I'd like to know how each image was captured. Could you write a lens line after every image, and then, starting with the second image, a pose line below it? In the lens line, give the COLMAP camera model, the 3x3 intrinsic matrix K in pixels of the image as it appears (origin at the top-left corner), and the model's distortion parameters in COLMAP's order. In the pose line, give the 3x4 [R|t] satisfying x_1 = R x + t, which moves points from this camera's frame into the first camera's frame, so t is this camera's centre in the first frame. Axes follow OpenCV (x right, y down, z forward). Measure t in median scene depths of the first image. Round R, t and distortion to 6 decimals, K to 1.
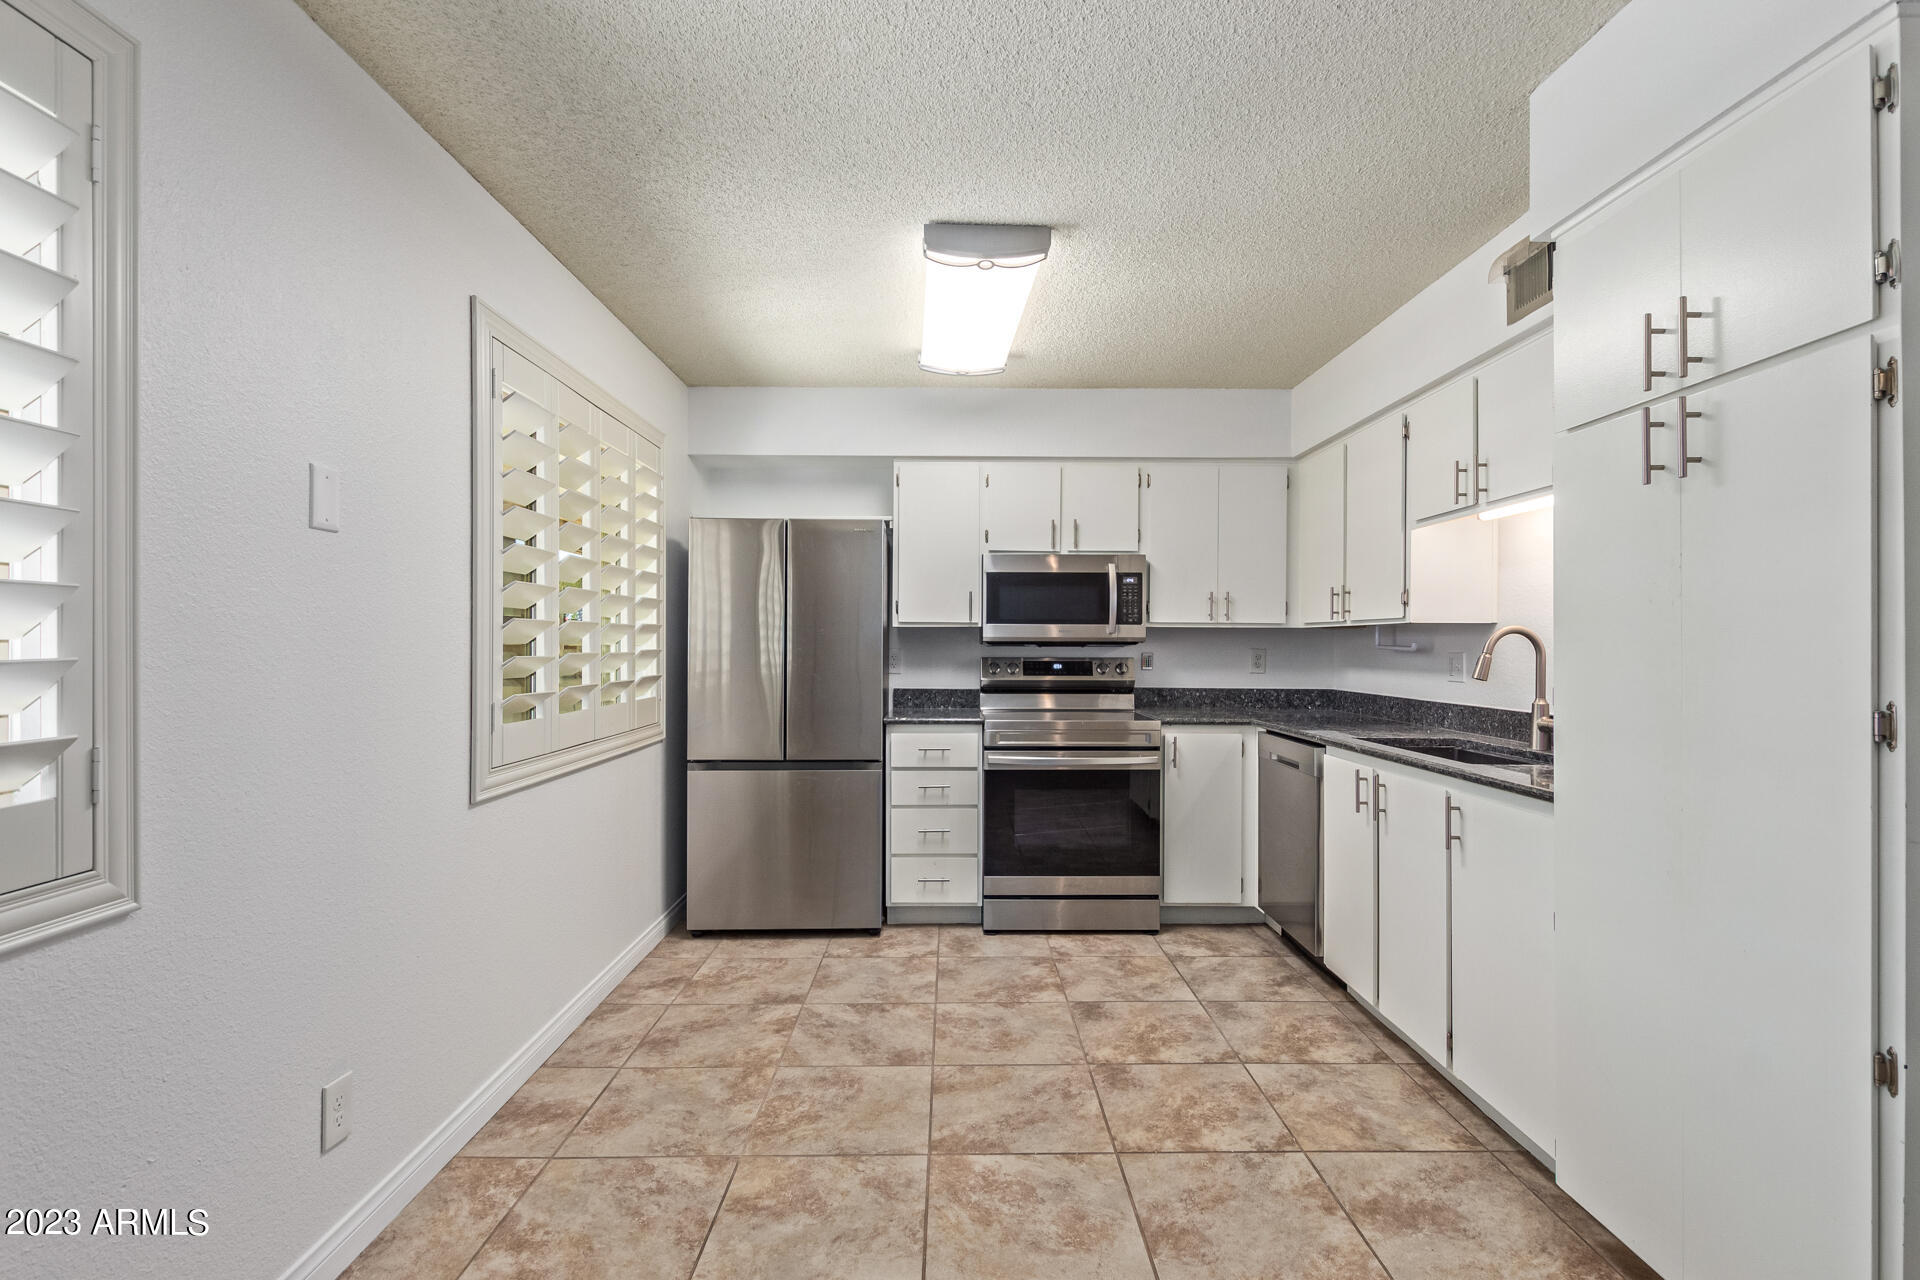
lens RADIAL K [[890.8, 0, 956.1], [0, 890.8, 645.2], [0, 0, 1]] dist [0.010006, -0.005215]
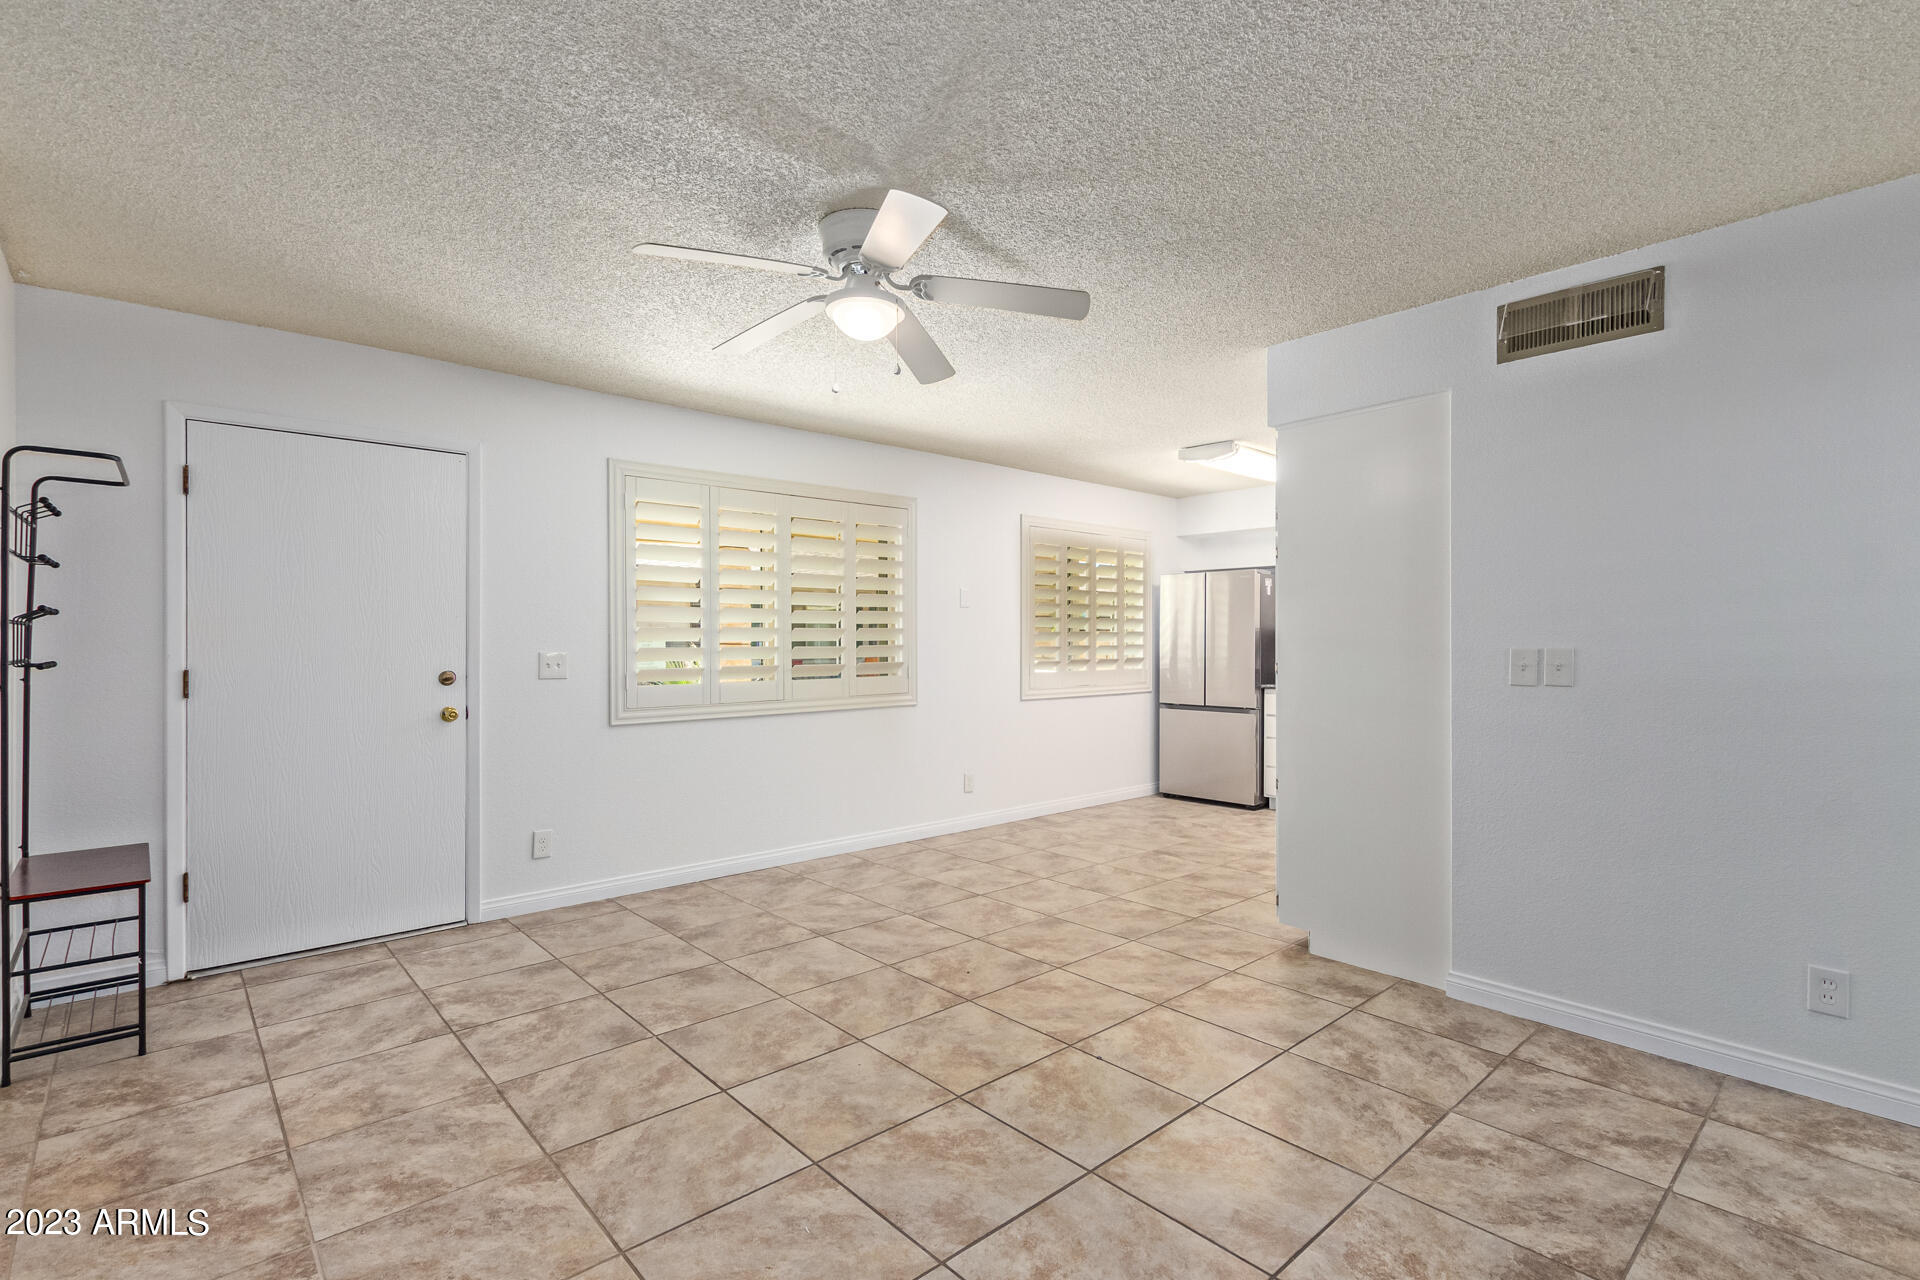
lens RADIAL K [[890.8, 0, 956.7], [0, 890.8, 648.2], [0, 0, 1]] dist [0.010006, -0.005215]
pose [[0.661963, 0.004907, -0.749521, 1.115976], [-0.000802, 0.999983, 0.005839, 0.002264], [0.749536, -0.003264, 0.661955, -0.775763]]
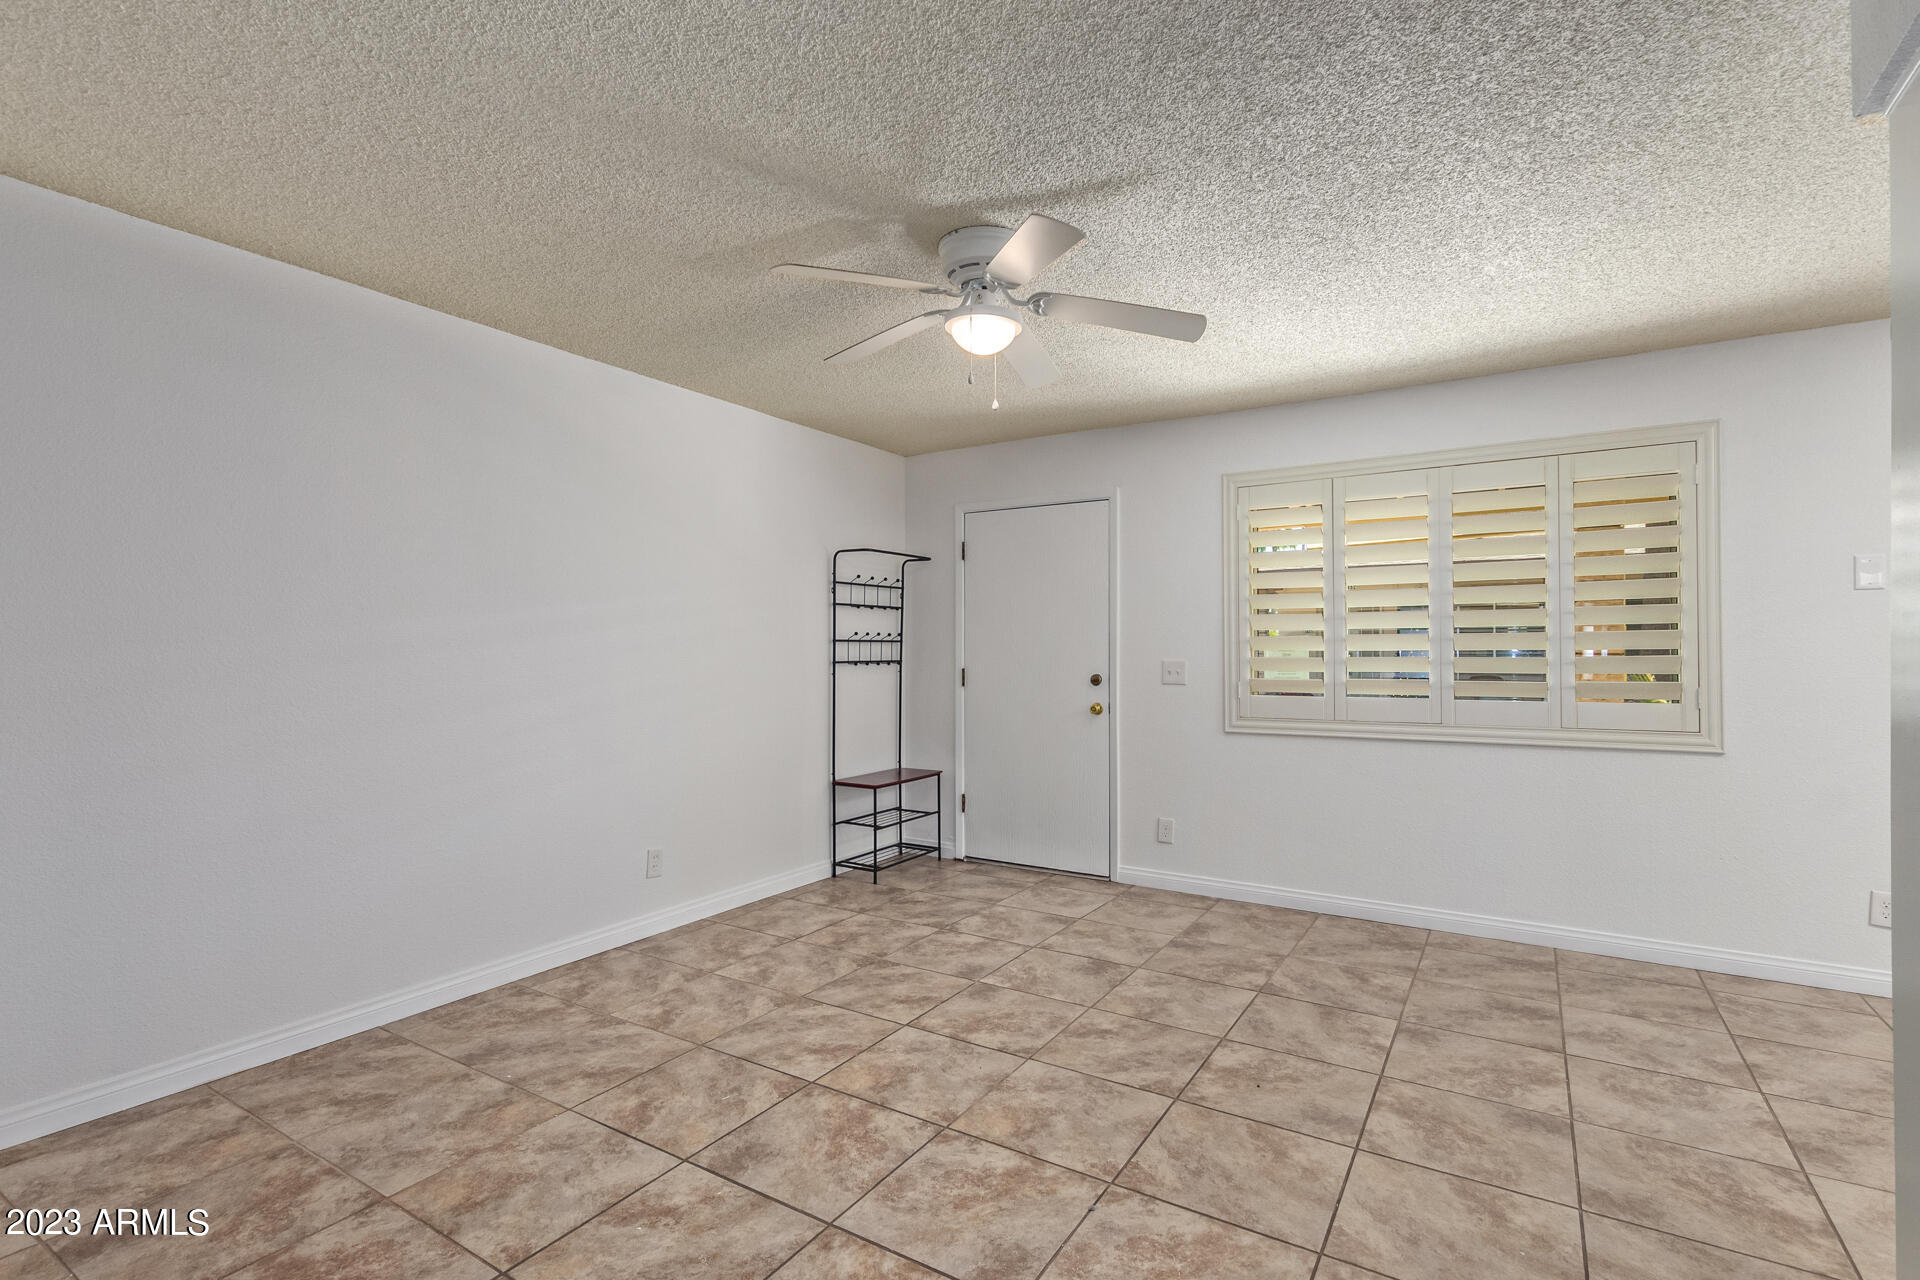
lens RADIAL K [[890.8, 0, 965.6], [0, 890.8, 643.7], [0, 0, 1]] dist [0.010006, -0.005215]
pose [[-0.536013, -0.007413, -0.844177, 1.162085], [-0.000940, 0.999966, -0.008184, 0.001605], [0.844209, -0.003593, -0.536001, 0.257956]]
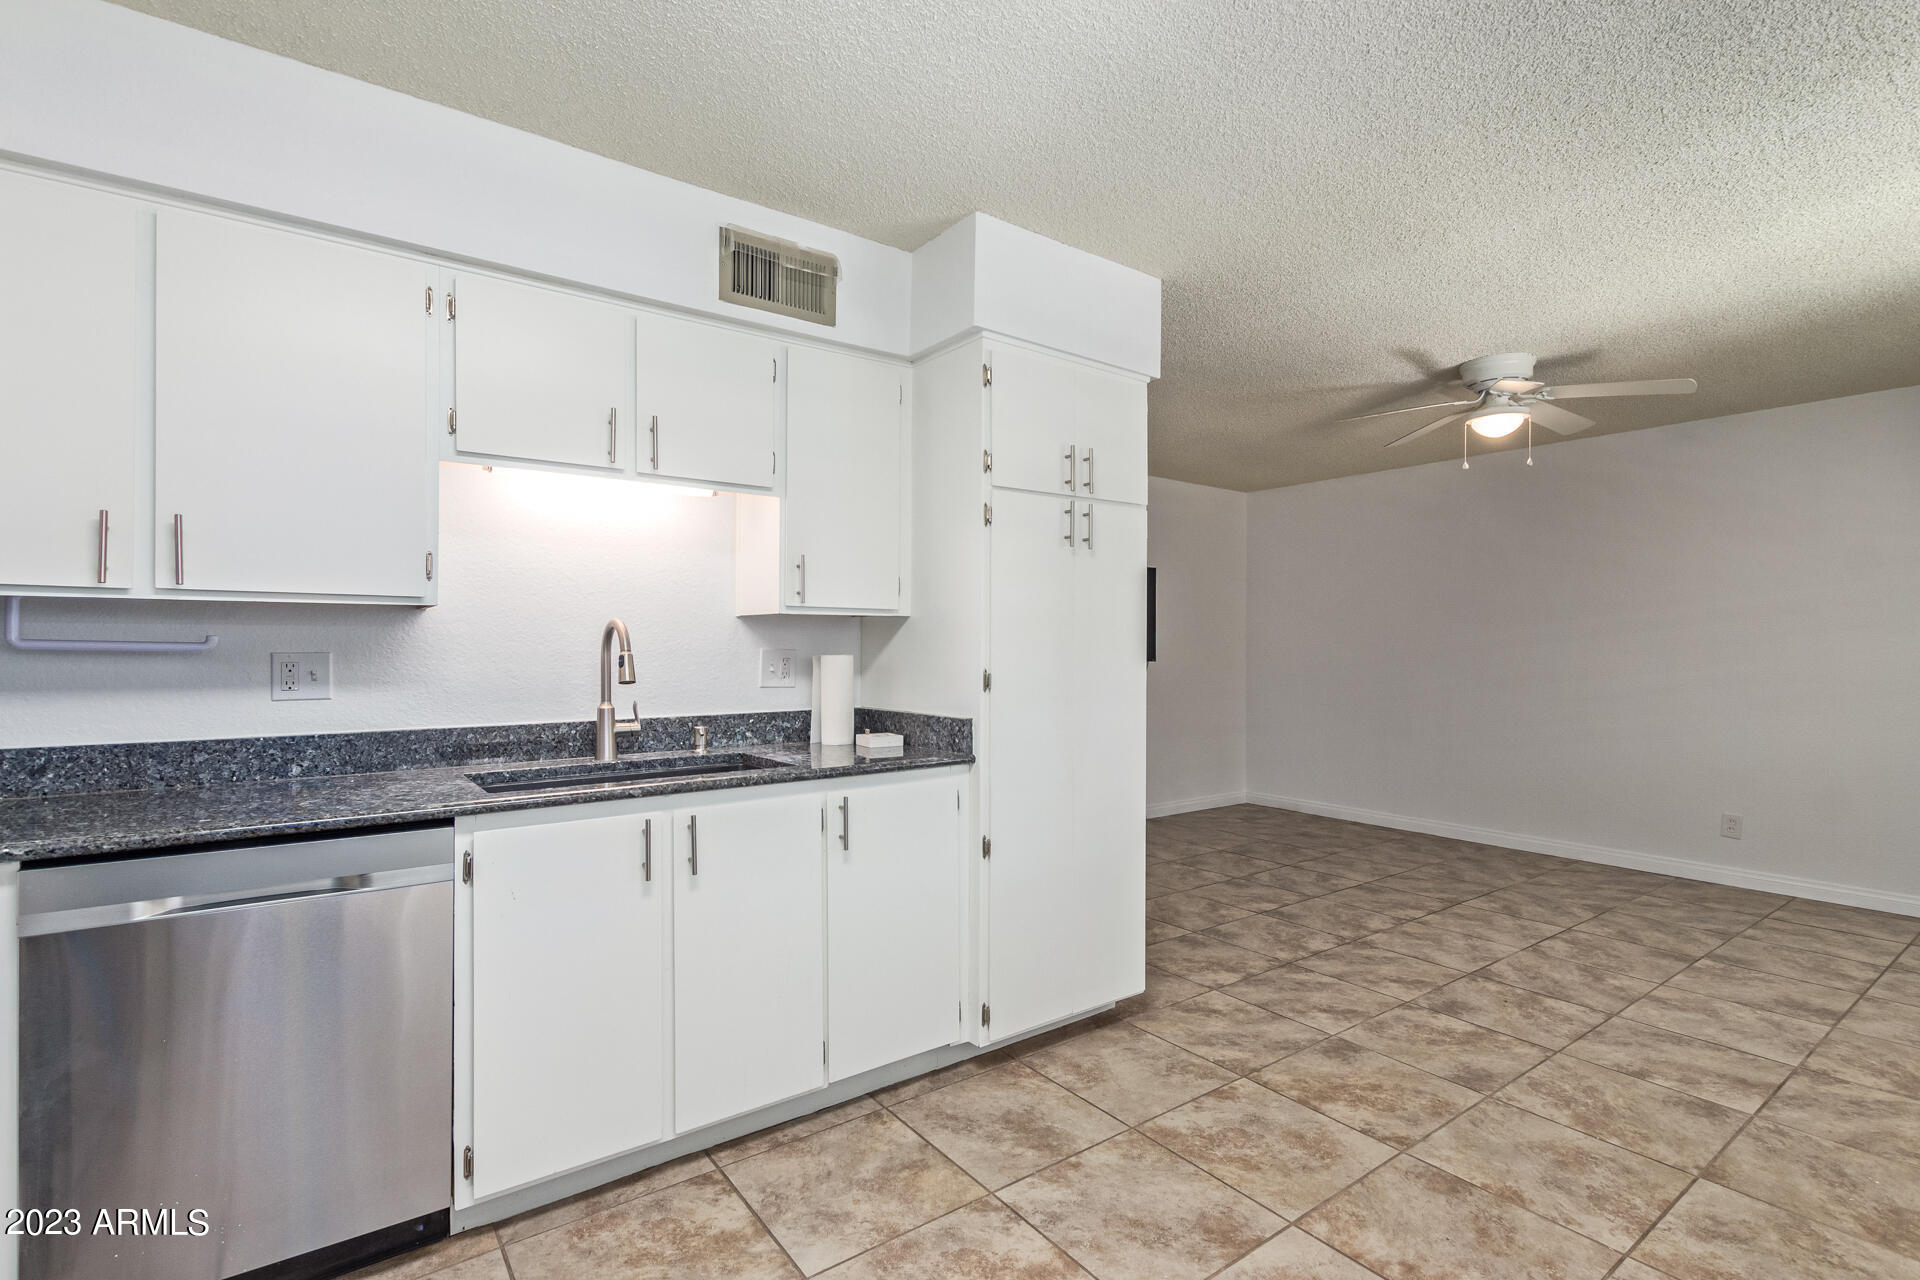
lens RADIAL K [[890.8, 0, 964.0], [0, 890.8, 646.8], [0, 0, 1]] dist [0.010006, -0.005215]
pose [[-0.589461, -0.004325, 0.807785, -0.259956], [-0.002354, 0.999991, 0.003636, 0.000866], [-0.807794, 0.000242, -0.589465, 1.215323]]
